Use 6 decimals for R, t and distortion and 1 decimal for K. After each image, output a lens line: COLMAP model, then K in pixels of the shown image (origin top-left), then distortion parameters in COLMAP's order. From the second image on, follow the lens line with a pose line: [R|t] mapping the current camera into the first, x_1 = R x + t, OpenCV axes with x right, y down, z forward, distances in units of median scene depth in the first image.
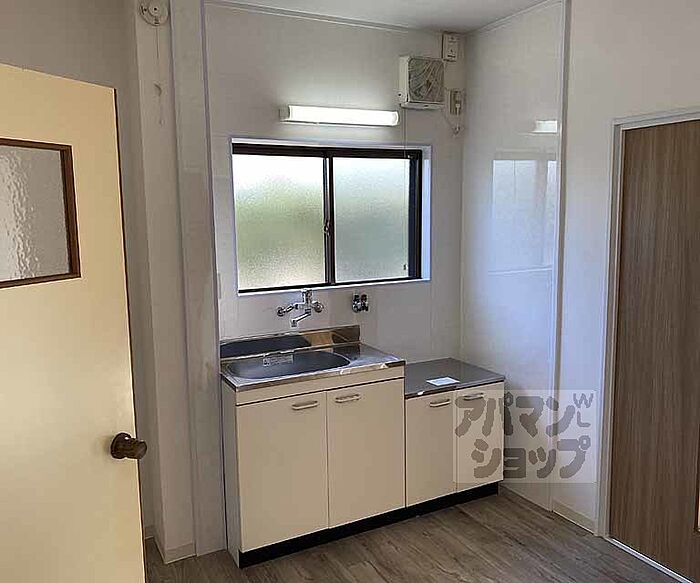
lens RADIAL K [[619.8, 0, 375.4], [0, 619.8, 299.2], [0, 0, 1]] dist [0.252199, -0.541170]
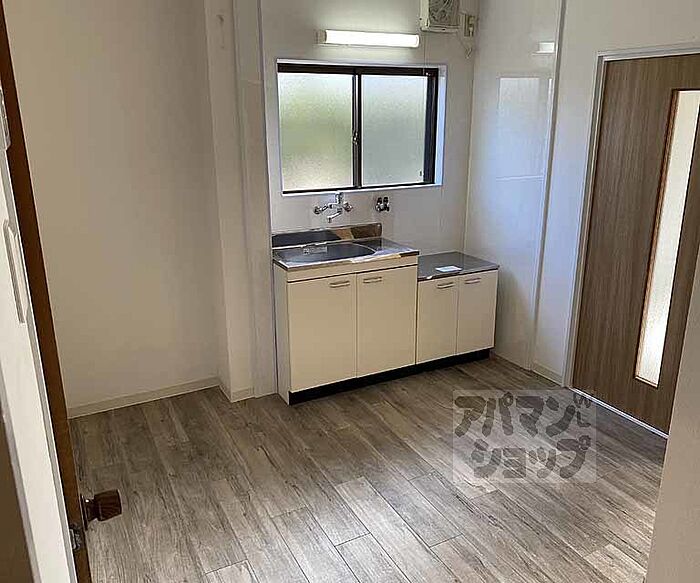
lens RADIAL K [[619.8, 0, 375.4], [0, 619.8, 299.2], [0, 0, 1]] dist [0.252199, -0.541170]
pose [[0.999724, 0.018108, -0.014984, -0.017288], [-0.015491, 0.987099, 0.159359, -0.004400], [0.017676, -0.159083, 0.987107, -0.226859]]
